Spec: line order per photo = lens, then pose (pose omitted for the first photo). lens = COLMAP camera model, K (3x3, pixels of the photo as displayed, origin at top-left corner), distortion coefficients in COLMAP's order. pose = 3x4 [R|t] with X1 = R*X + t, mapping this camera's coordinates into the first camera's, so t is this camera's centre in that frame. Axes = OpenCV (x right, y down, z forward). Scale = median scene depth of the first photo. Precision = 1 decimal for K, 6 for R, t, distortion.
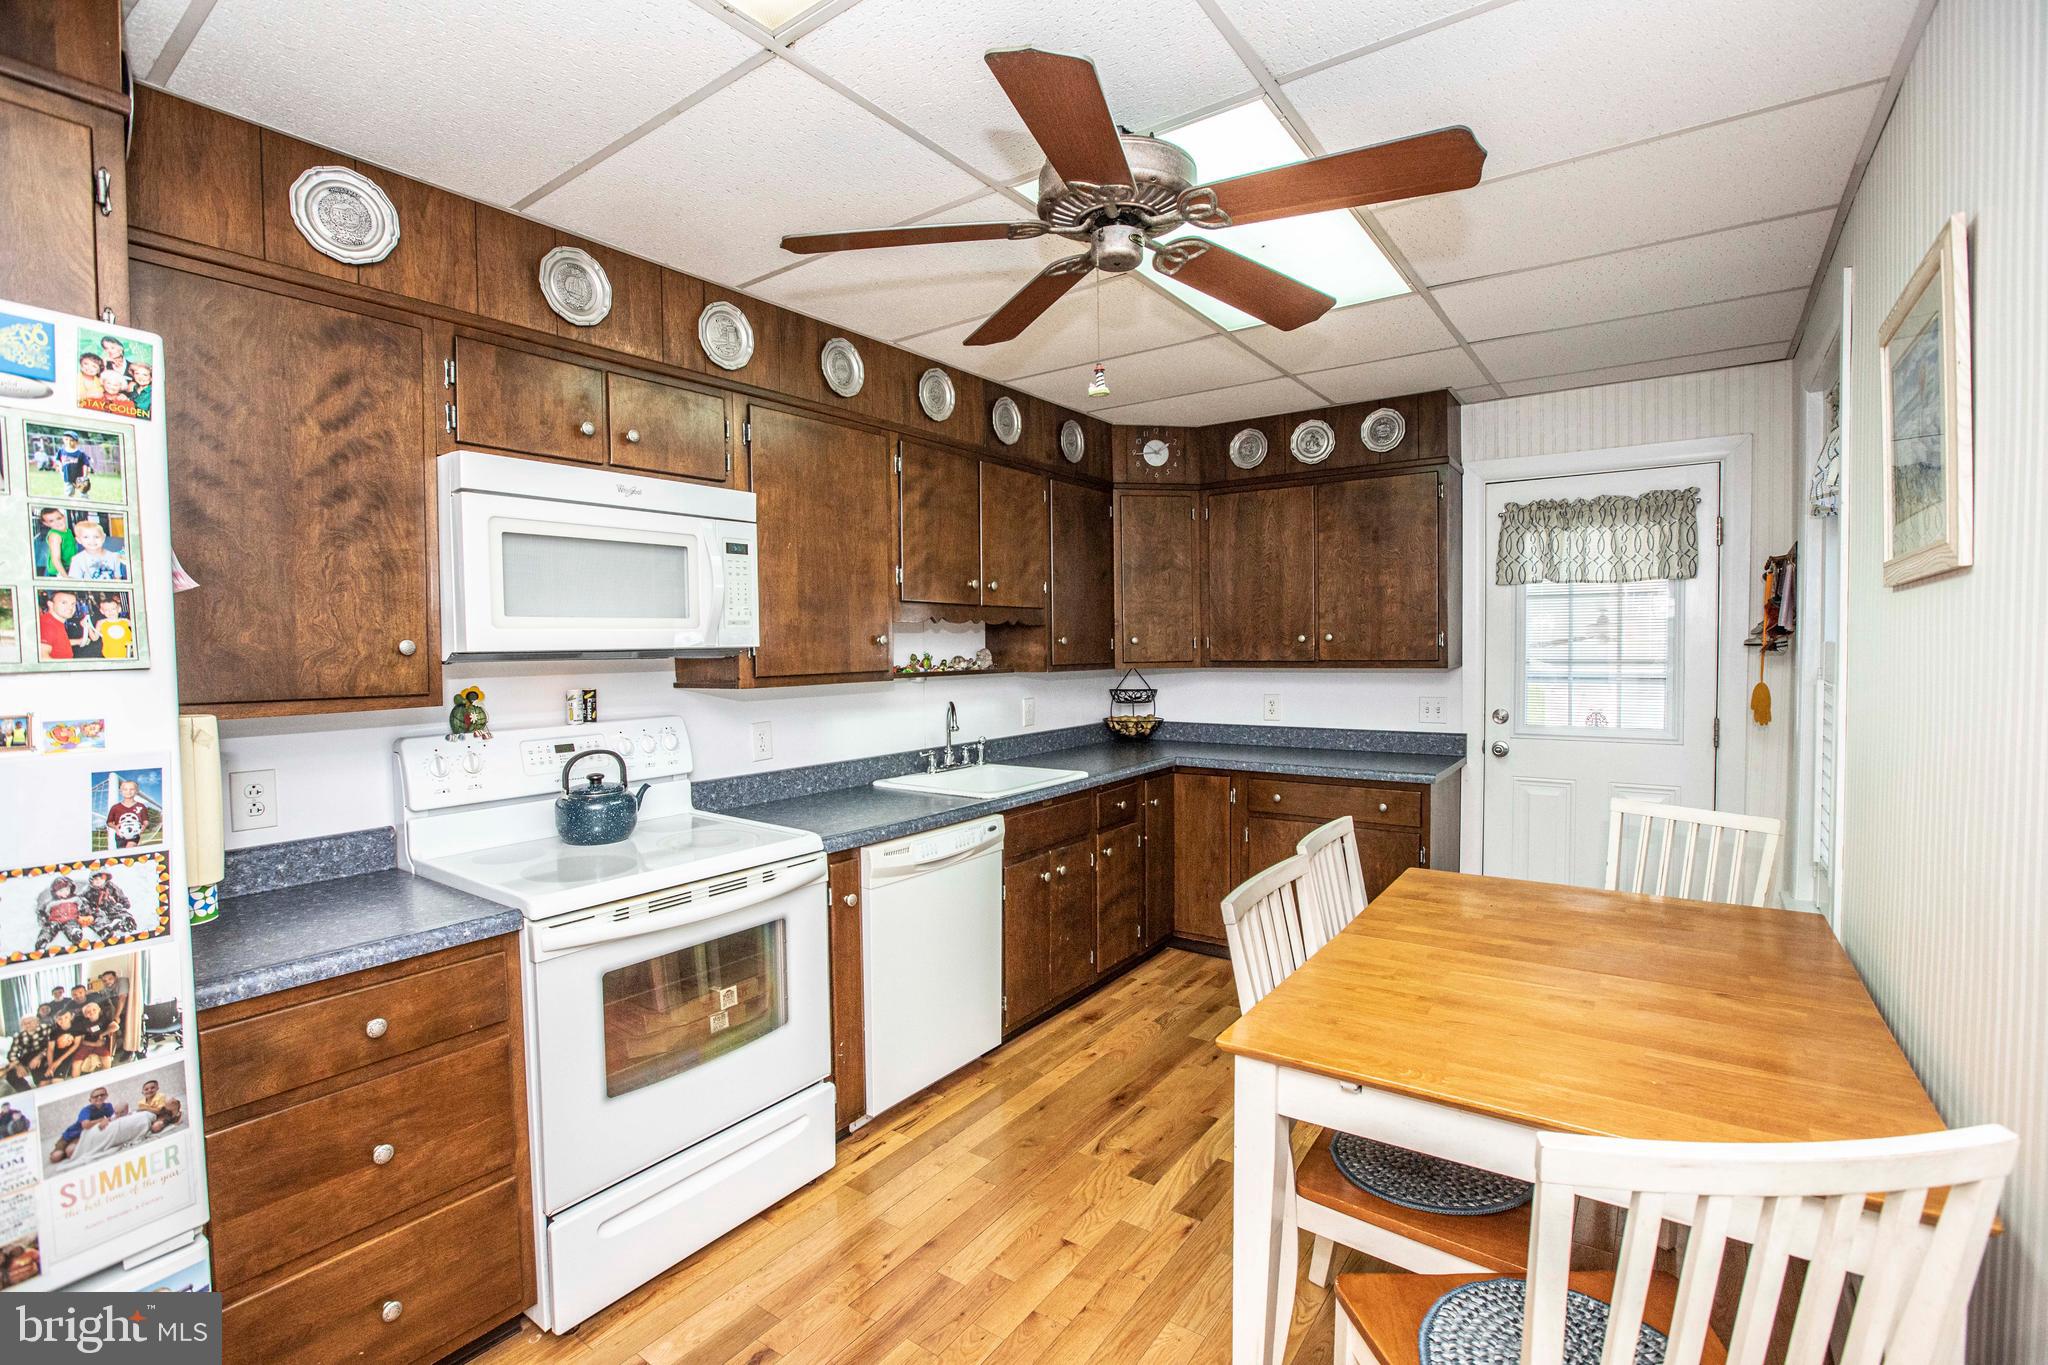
lens RADIAL K [[928.4, 0, 1013.0], [0, 928.4, 691.3], [0, 0, 1]] dist [-0.035272, 0.003404]
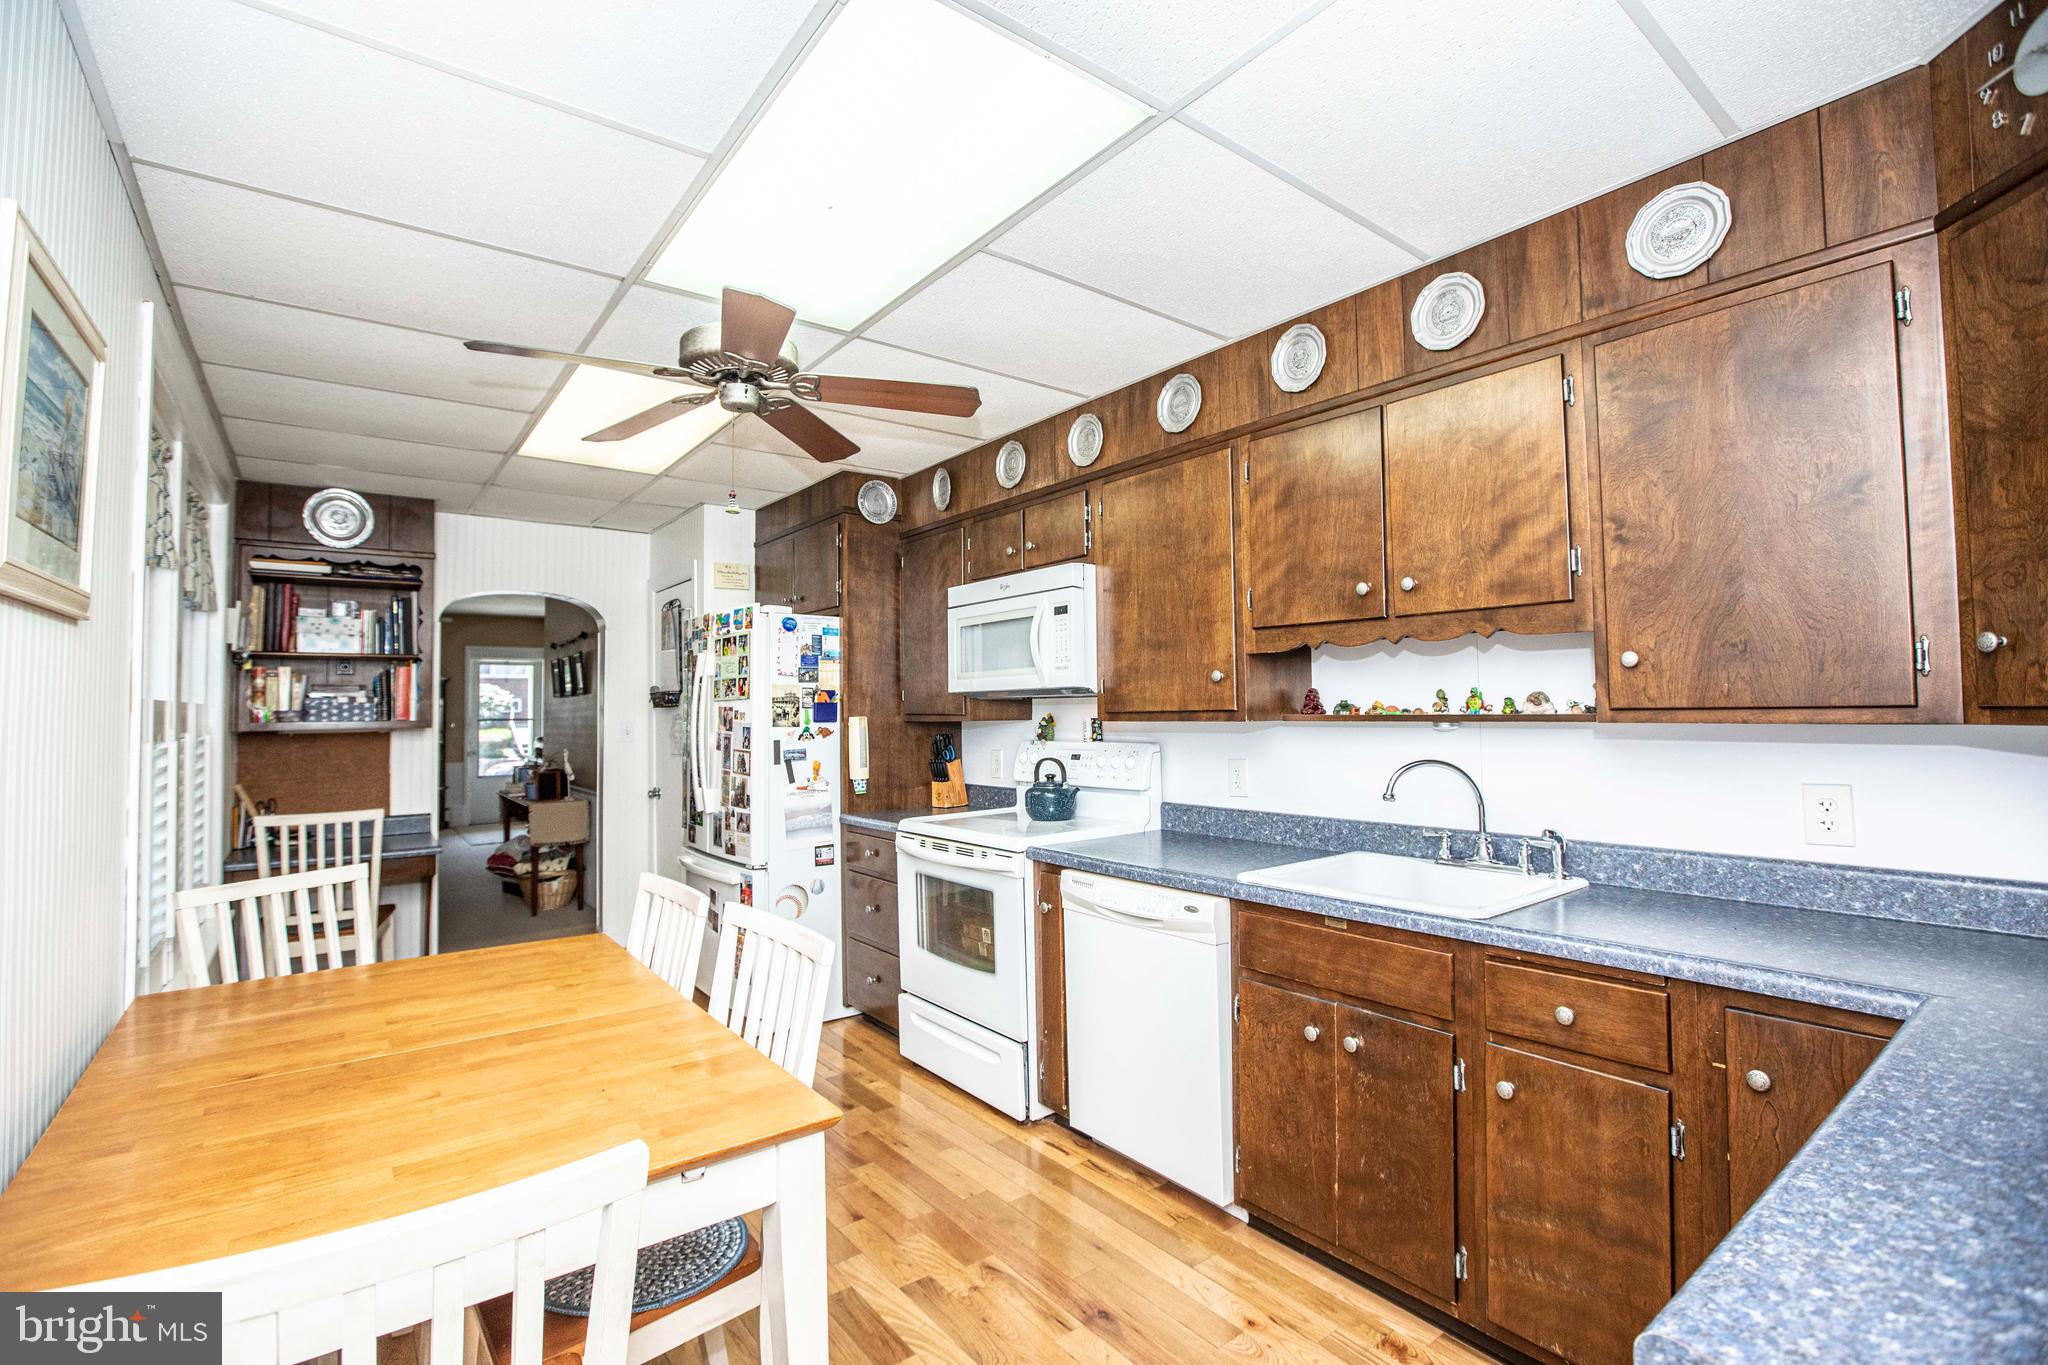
lens RADIAL K [[928.4, 0, 1017.5], [0, 928.4, 662.6], [0, 0, 1]] dist [-0.035272, 0.003404]
pose [[-0.284379, -0.008363, -0.958676, 0.831803], [-0.009567, 0.999937, -0.005885, -0.065571], [0.958664, 0.007498, -0.284441, 1.145778]]
